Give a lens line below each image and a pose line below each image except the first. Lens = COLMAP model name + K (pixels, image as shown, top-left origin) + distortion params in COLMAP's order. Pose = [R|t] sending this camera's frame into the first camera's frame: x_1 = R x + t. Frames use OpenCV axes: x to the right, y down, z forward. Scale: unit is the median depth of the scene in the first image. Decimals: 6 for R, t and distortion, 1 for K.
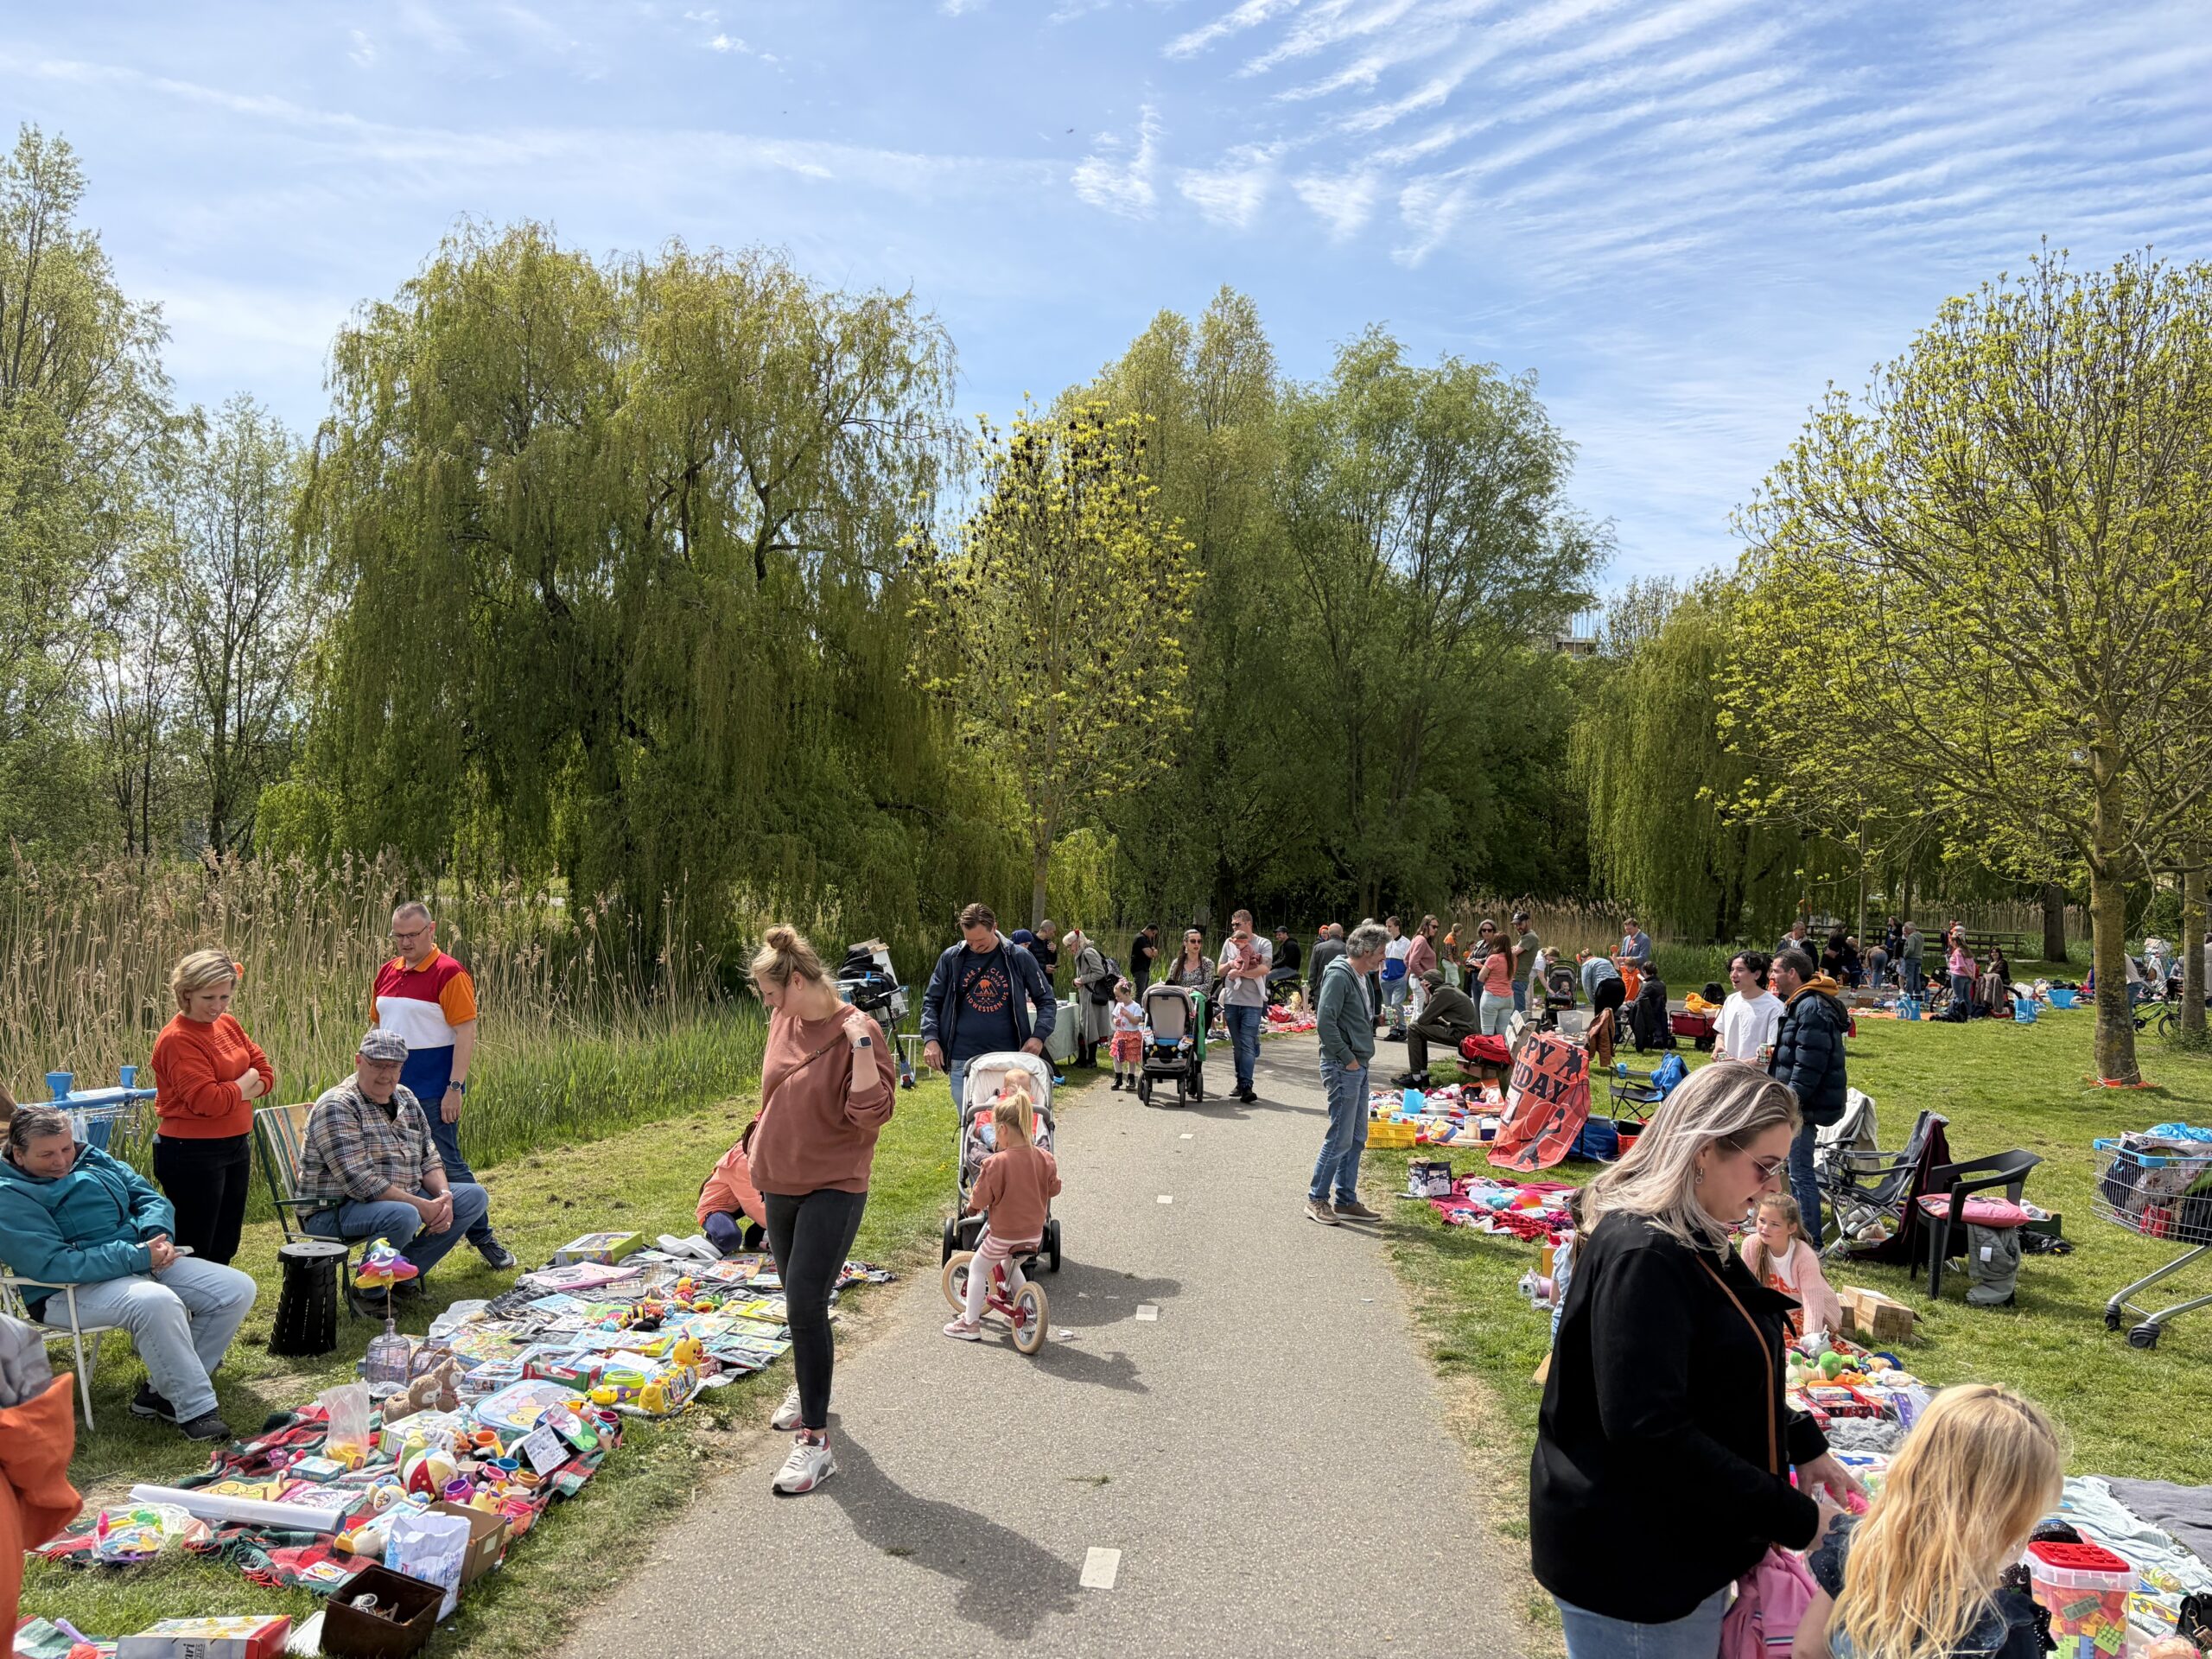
lens RADIAL K [[1662.5, 0, 1121.7], [0, 1662.5, 844.6], [0, 0, 1]] dist [0.053623, -0.070179]
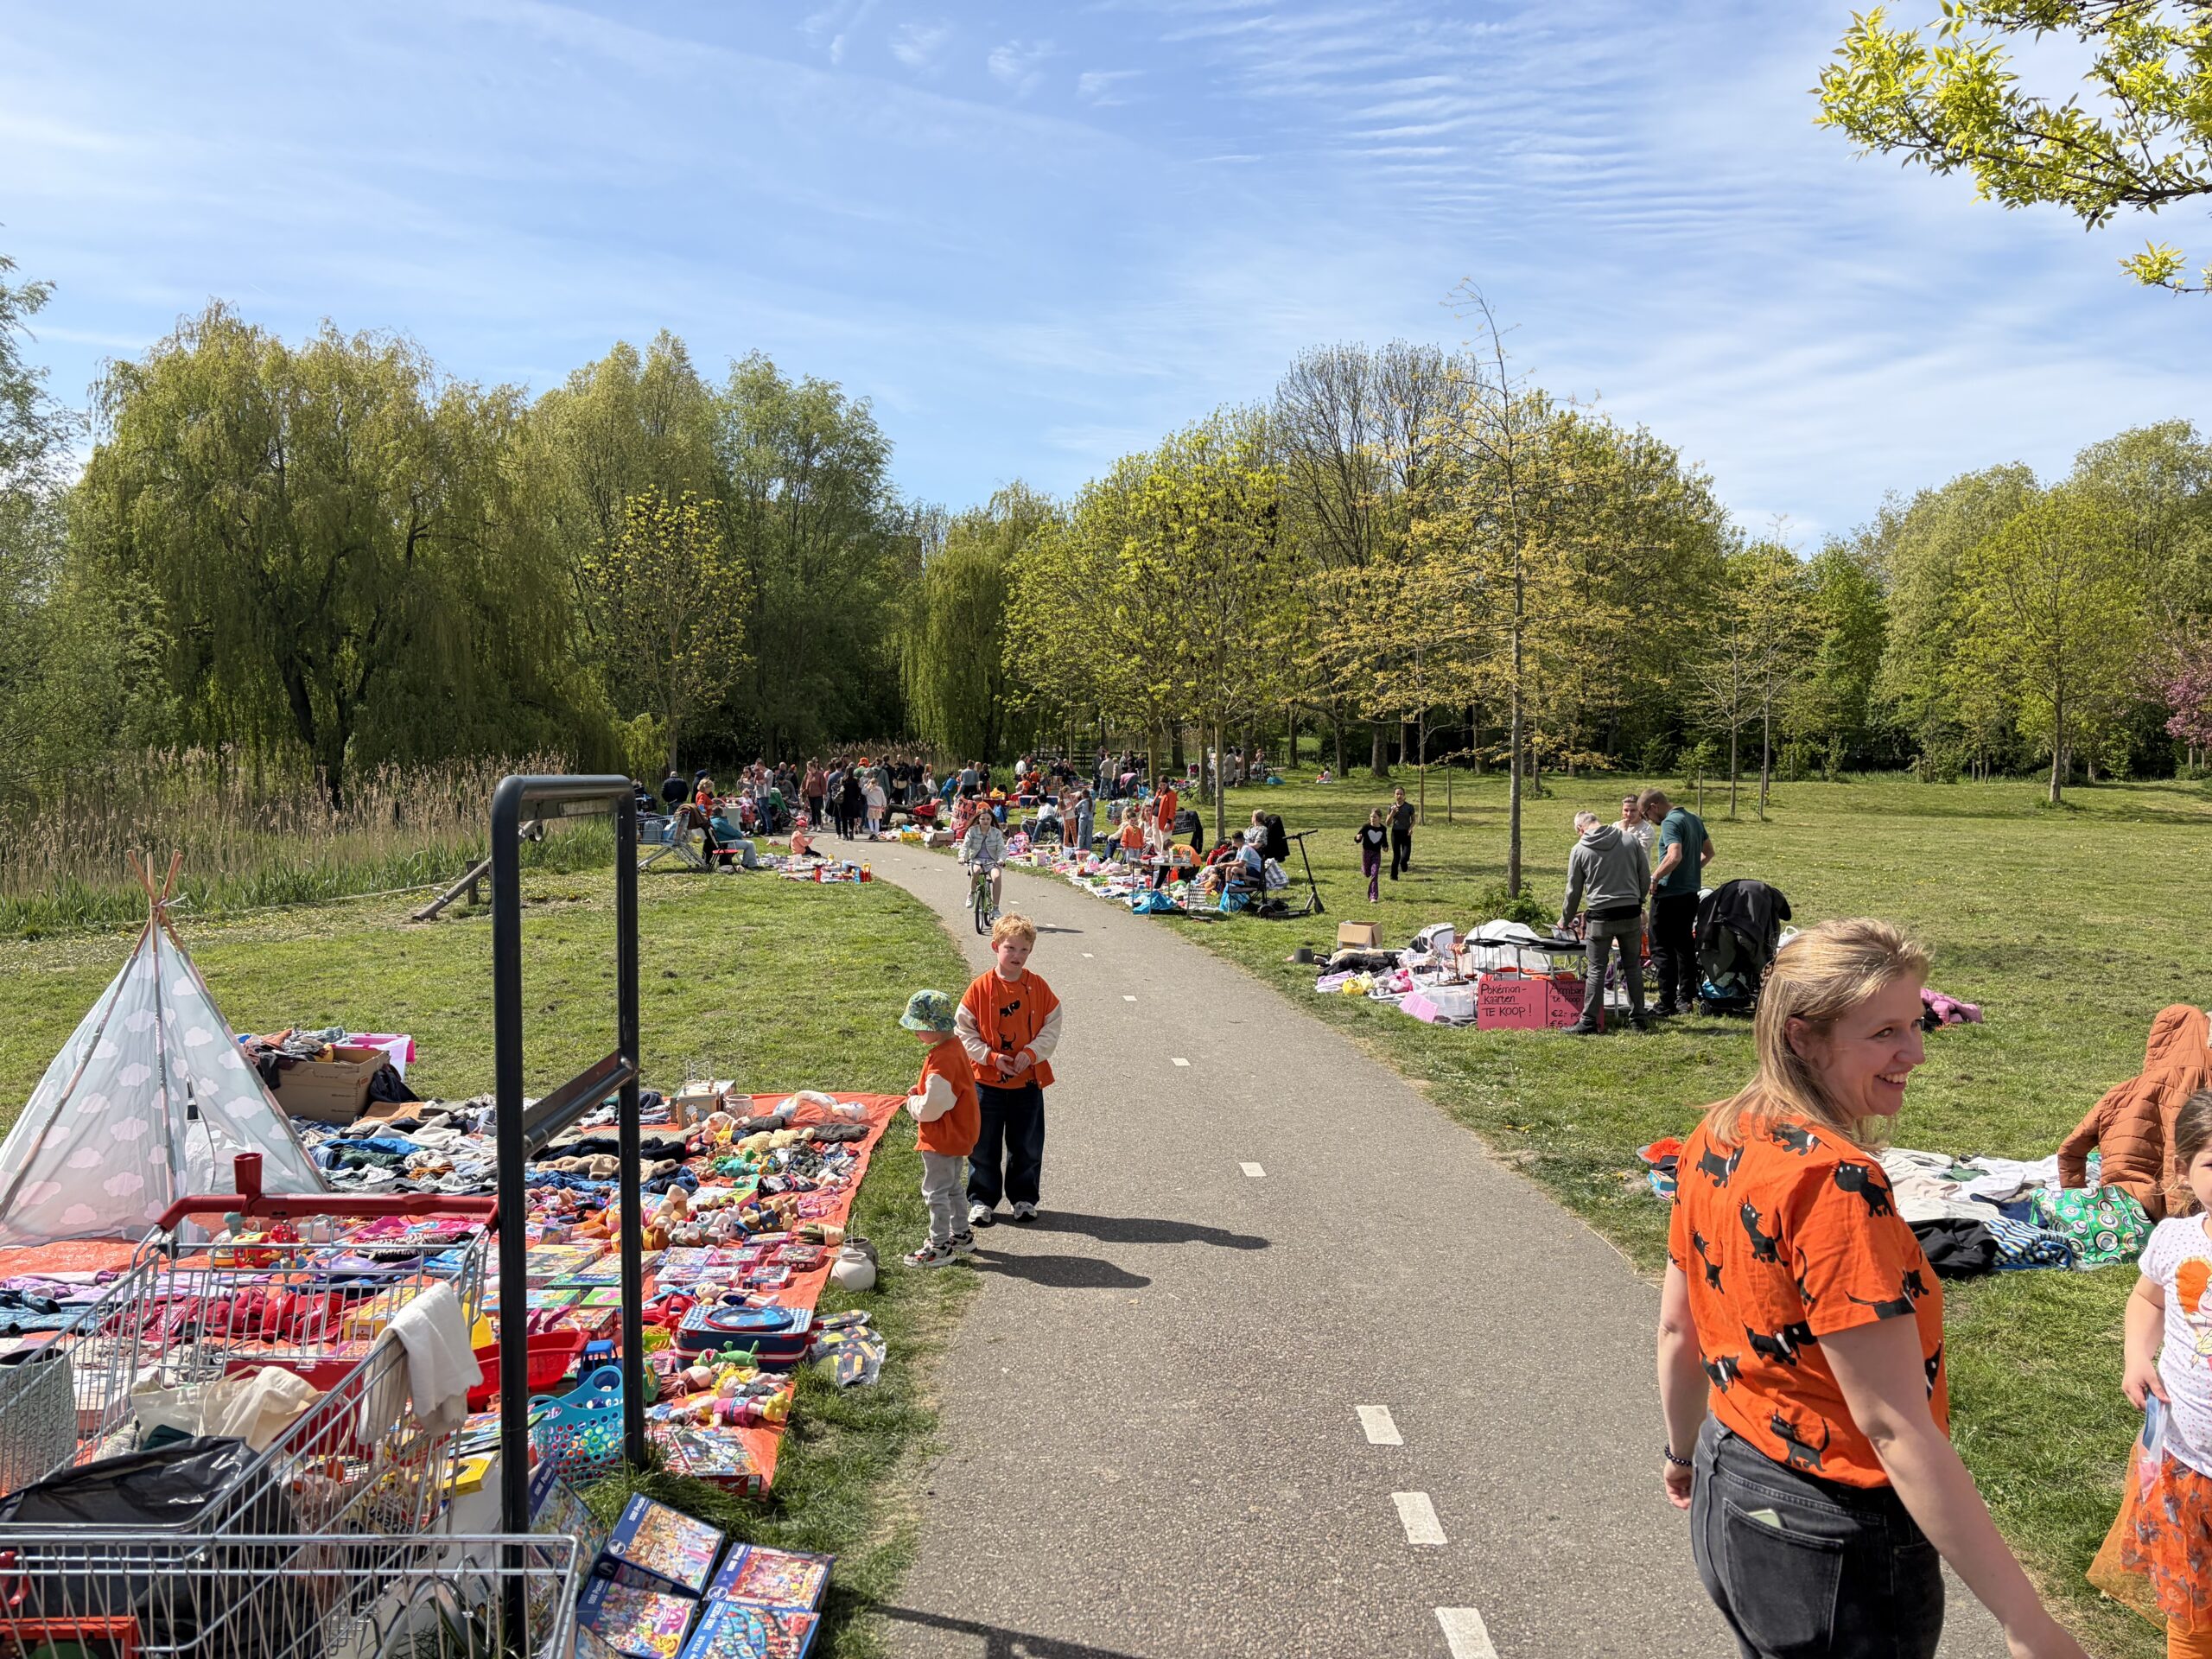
lens RADIAL K [[1662.5, 0, 1121.7], [0, 1662.5, 844.6], [0, 0, 1]] dist [0.053623, -0.070179]
pose [[0.905703, -0.058877, 0.419803, -0.324395], [0.015888, 0.994327, 0.105176, -0.050493], [-0.423614, -0.088589, 0.901500, -0.791627]]
